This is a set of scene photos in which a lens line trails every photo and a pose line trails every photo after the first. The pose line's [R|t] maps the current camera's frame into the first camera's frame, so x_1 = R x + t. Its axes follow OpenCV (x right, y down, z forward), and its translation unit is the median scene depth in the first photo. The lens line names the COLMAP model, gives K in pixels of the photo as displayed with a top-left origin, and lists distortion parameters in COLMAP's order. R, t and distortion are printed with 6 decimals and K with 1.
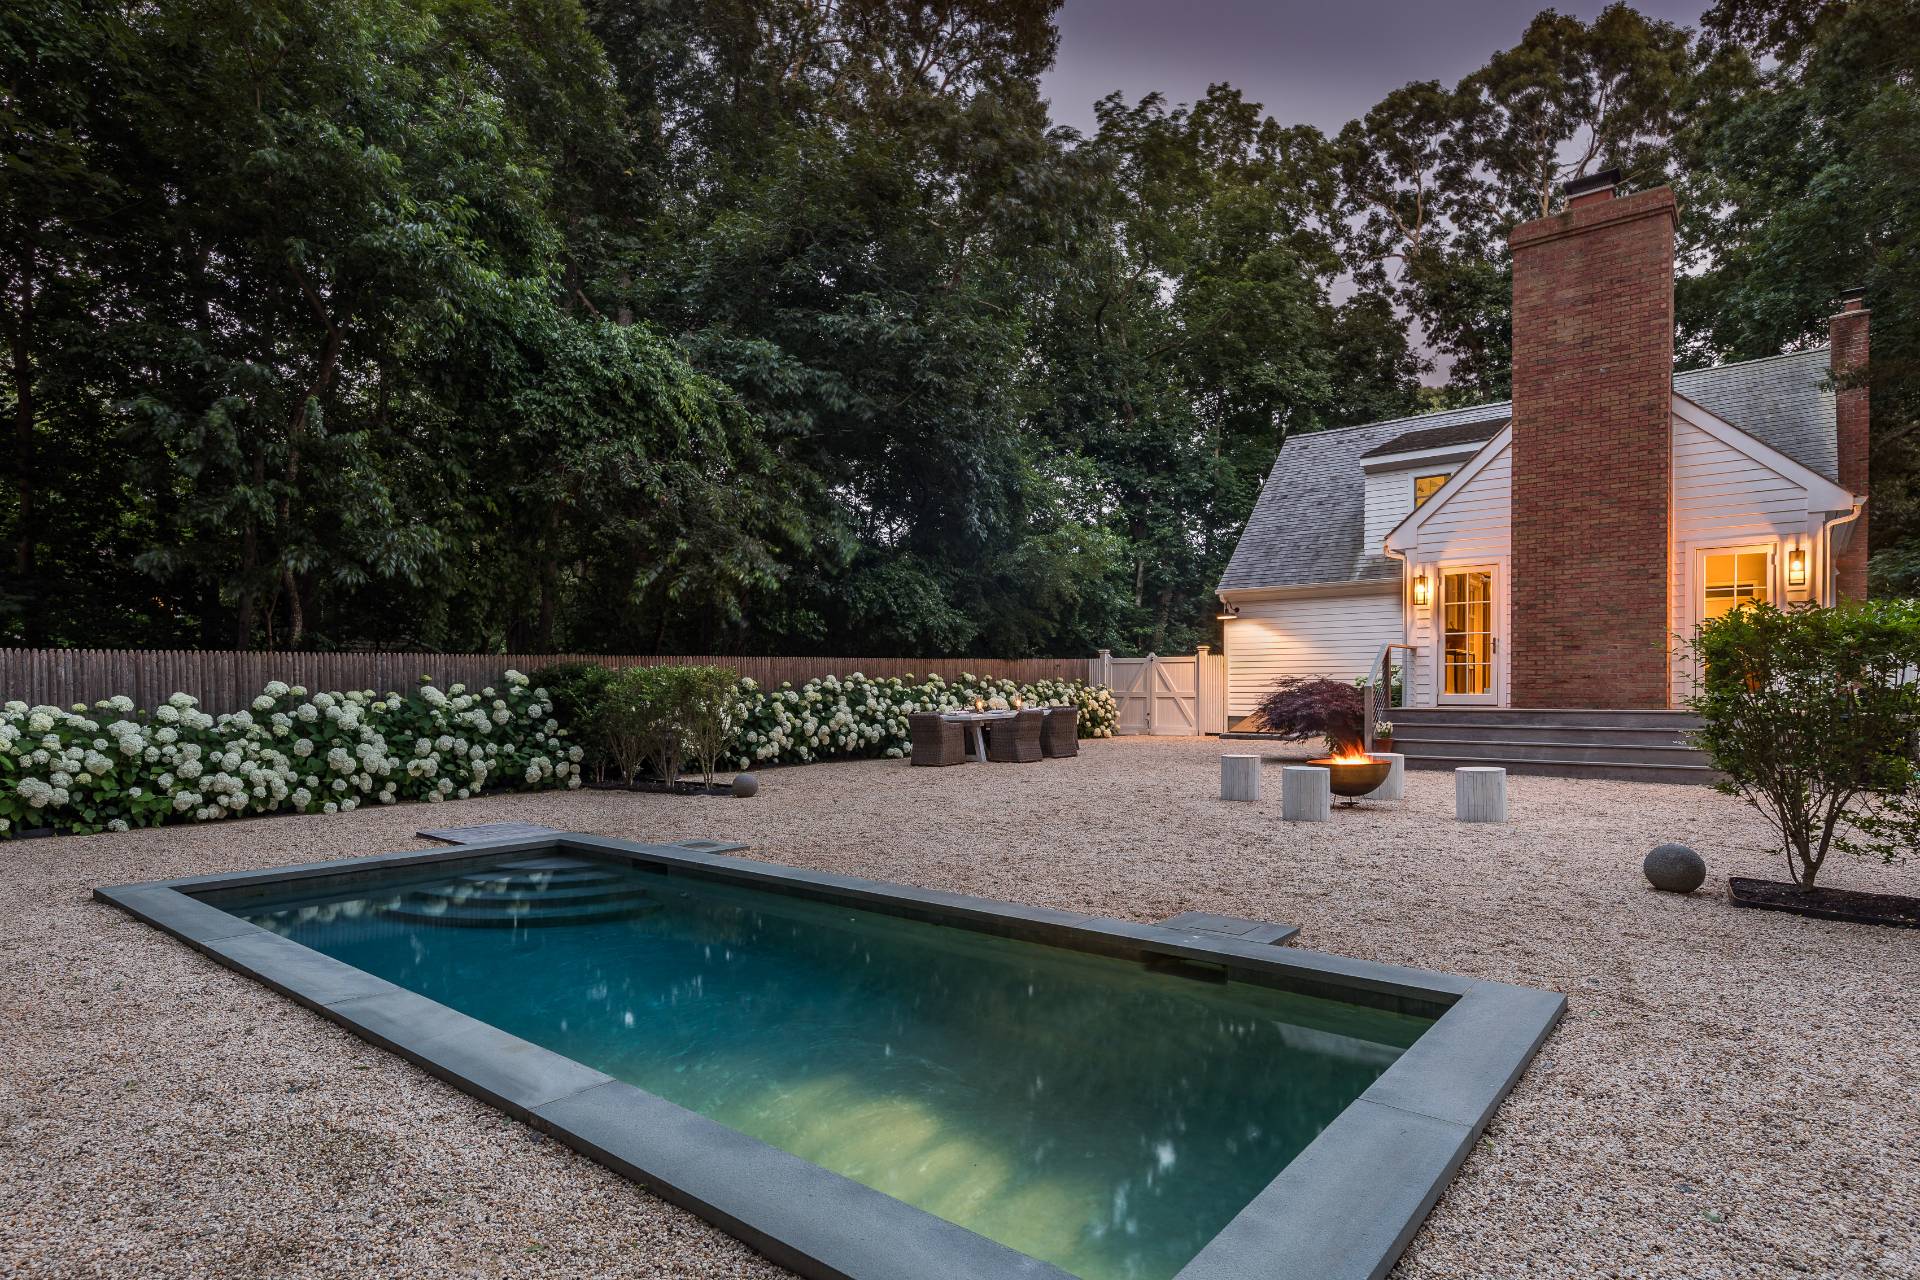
lens RADIAL K [[1048.1, 0, 891.0], [0, 1048.1, 698.1], [0, 0, 1]] dist [0.012690, -0.000411]
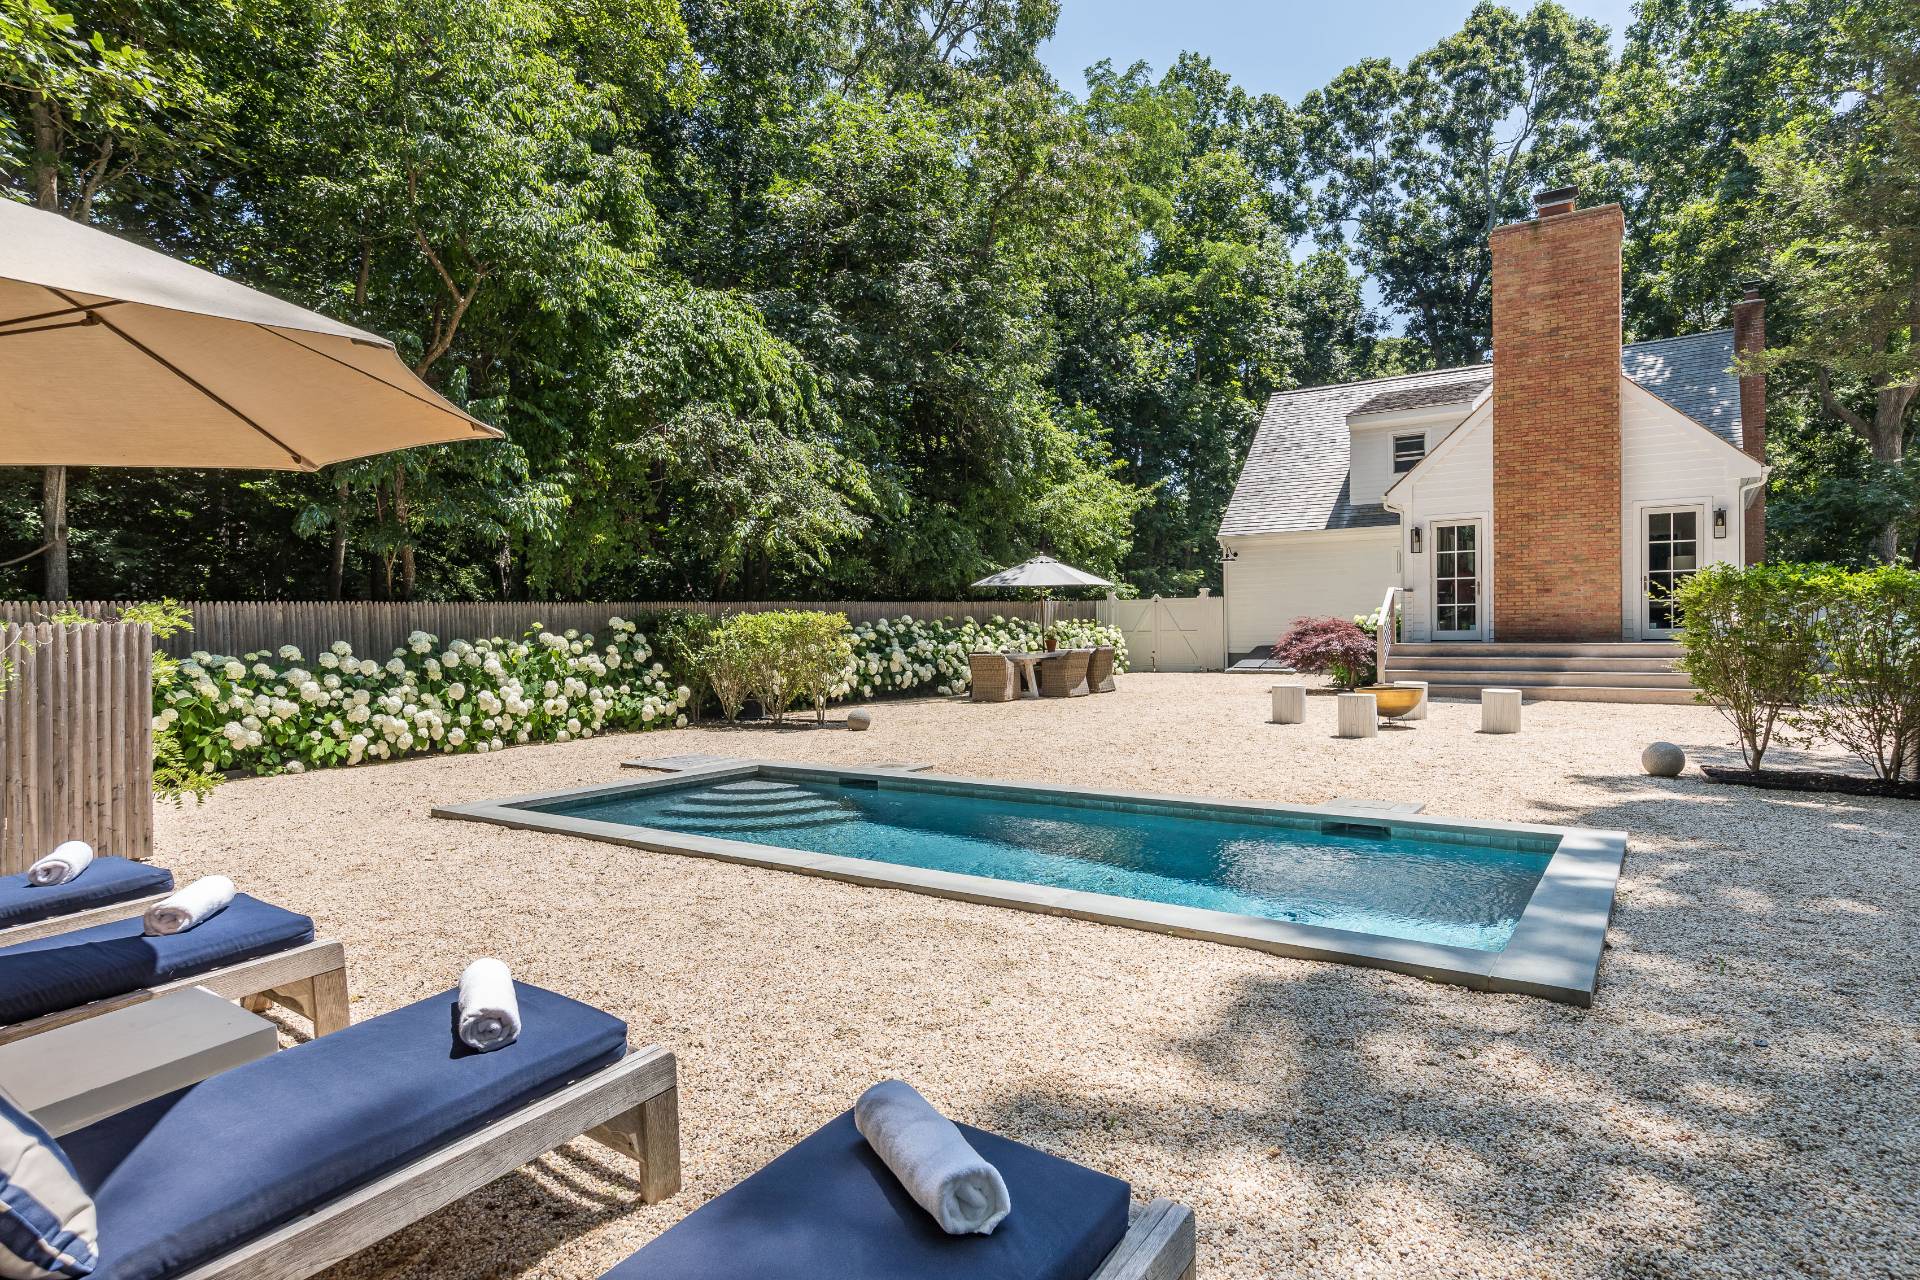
lens RADIAL K [[1087.2, 0, 956.1], [0, 1087.2, 632.6], [0, 0, 1]] dist [0.015111, 0.000198]
pose [[0.993153, -0.009487, 0.116435, -0.116095], [0.010176, 0.999934, -0.005323, -0.001072], [-0.116376, 0.006471, 0.993184, -0.104626]]
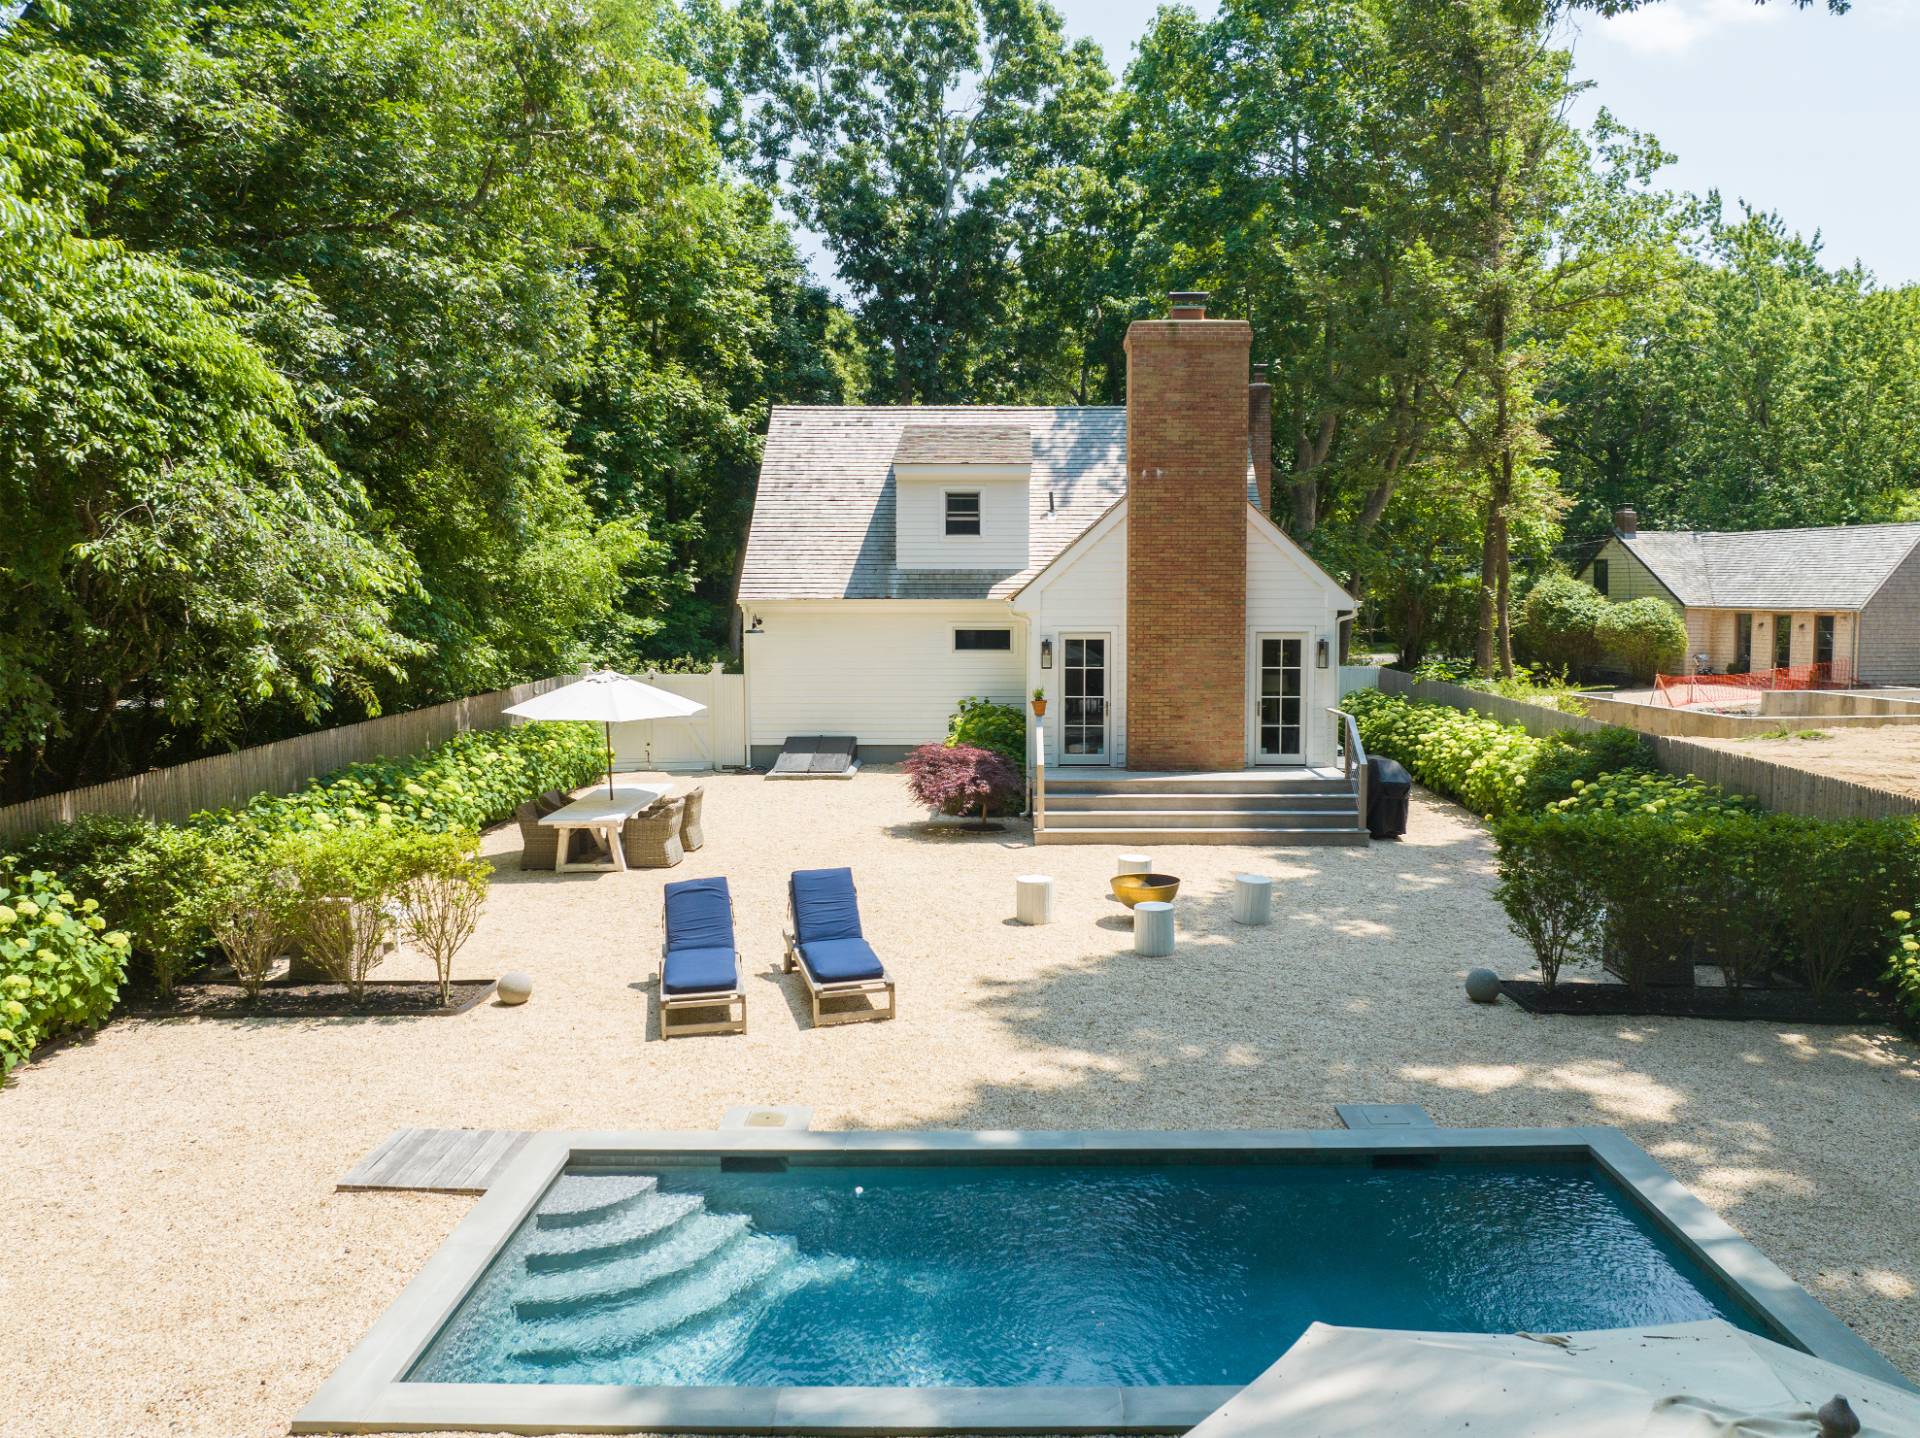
lens RADIAL K [[1408.5, 0, 1040.4], [0, 1408.5, 693.0], [0, 0, 1]] dist [-0.039184, 0.001992]
pose [[0.737383, -0.045352, 0.673951, -0.366315], [0.000567, 0.997785, 0.066524, -0.135726], [-0.675475, -0.048672, 0.735775, -0.000250]]
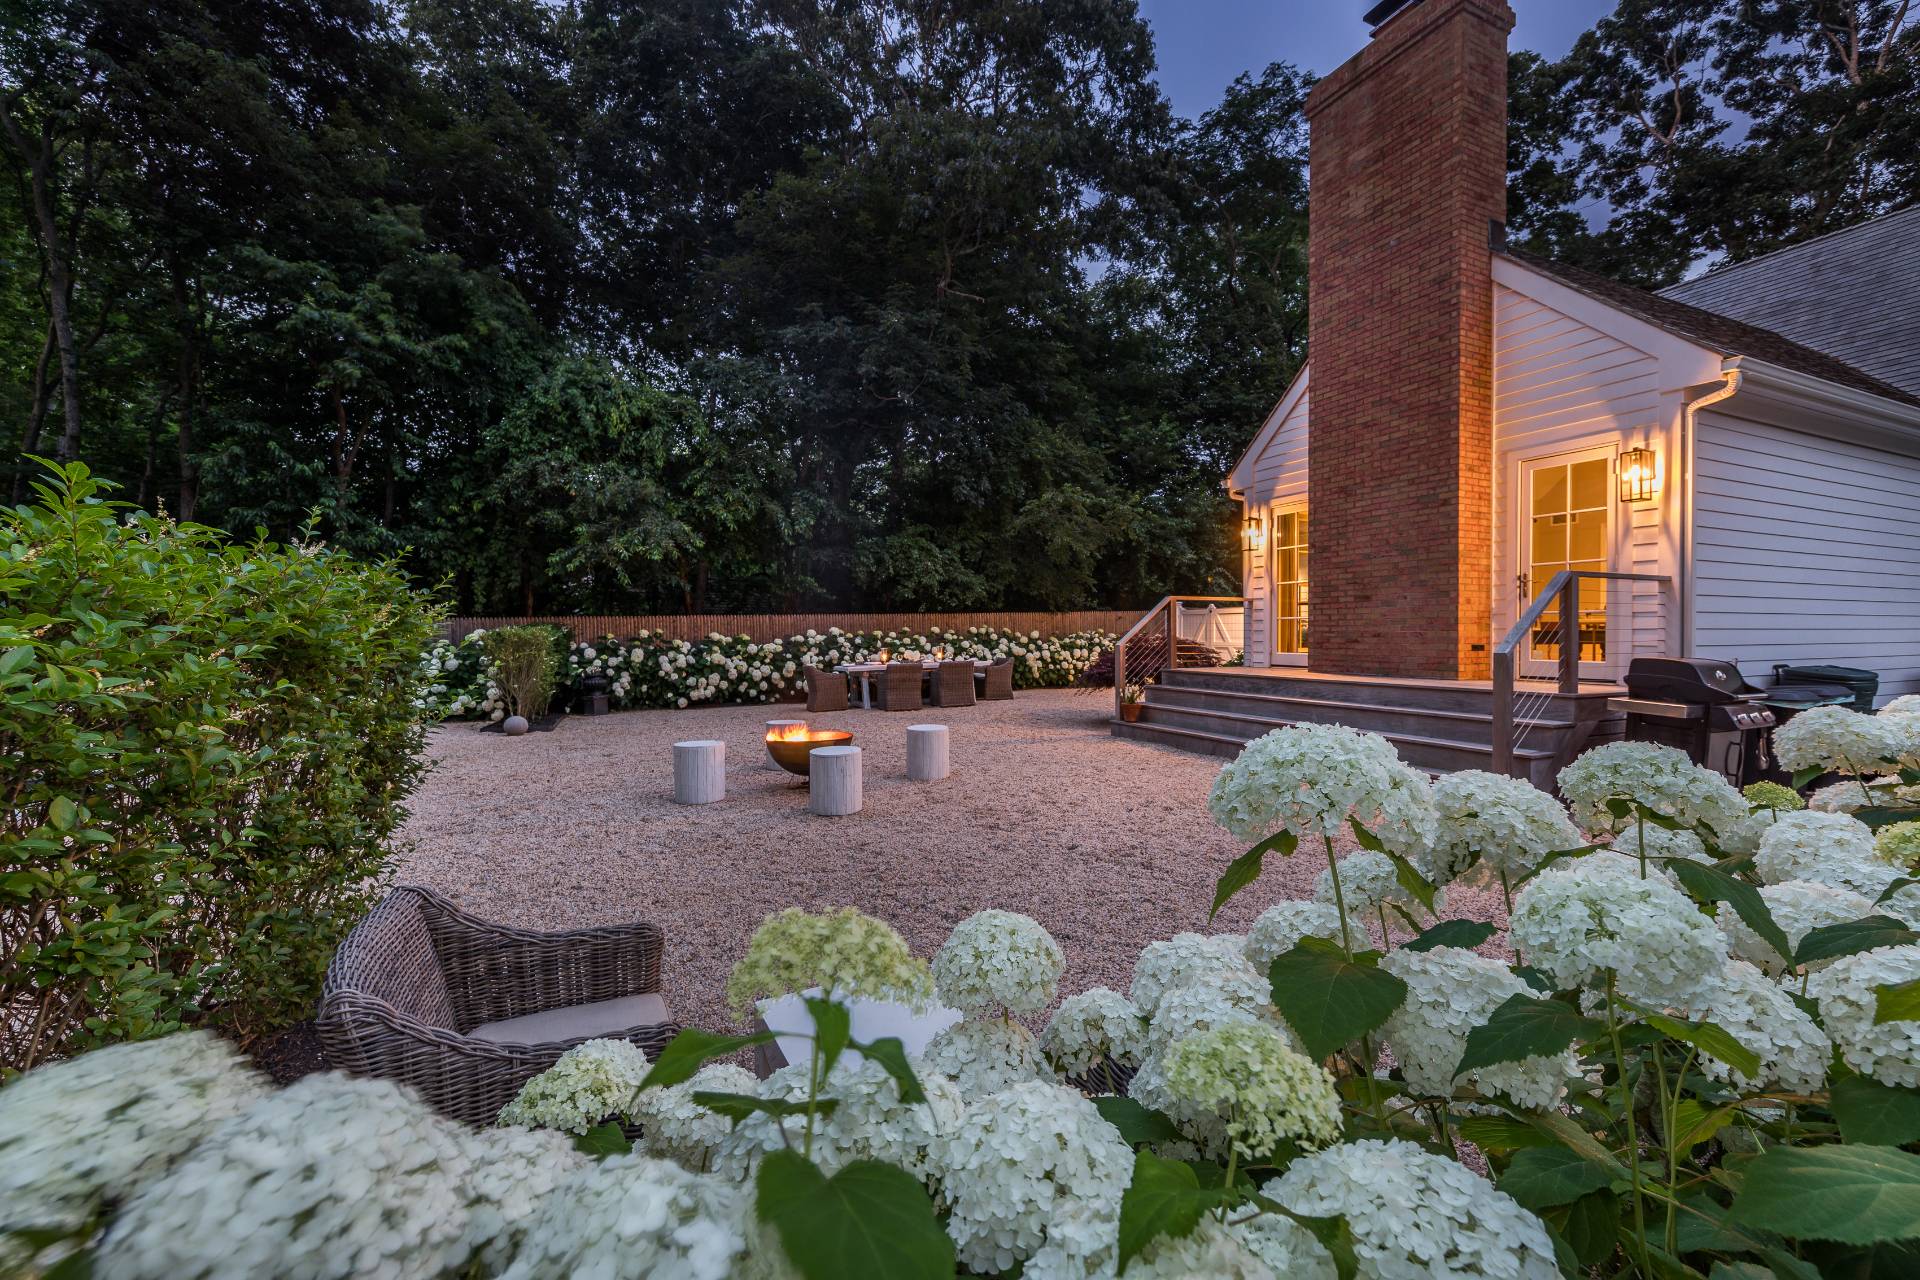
lens RADIAL K [[789.1, 0, 949.9], [0, 789.1, 645.0], [0, 0, 1]] dist [0.003734, 0.000130]
pose [[0.908551, 0.006281, -0.417727, 0.480626], [-0.002789, 0.999956, 0.008968, -0.013454], [0.417764, -0.006983, 0.908529, 0.254833]]
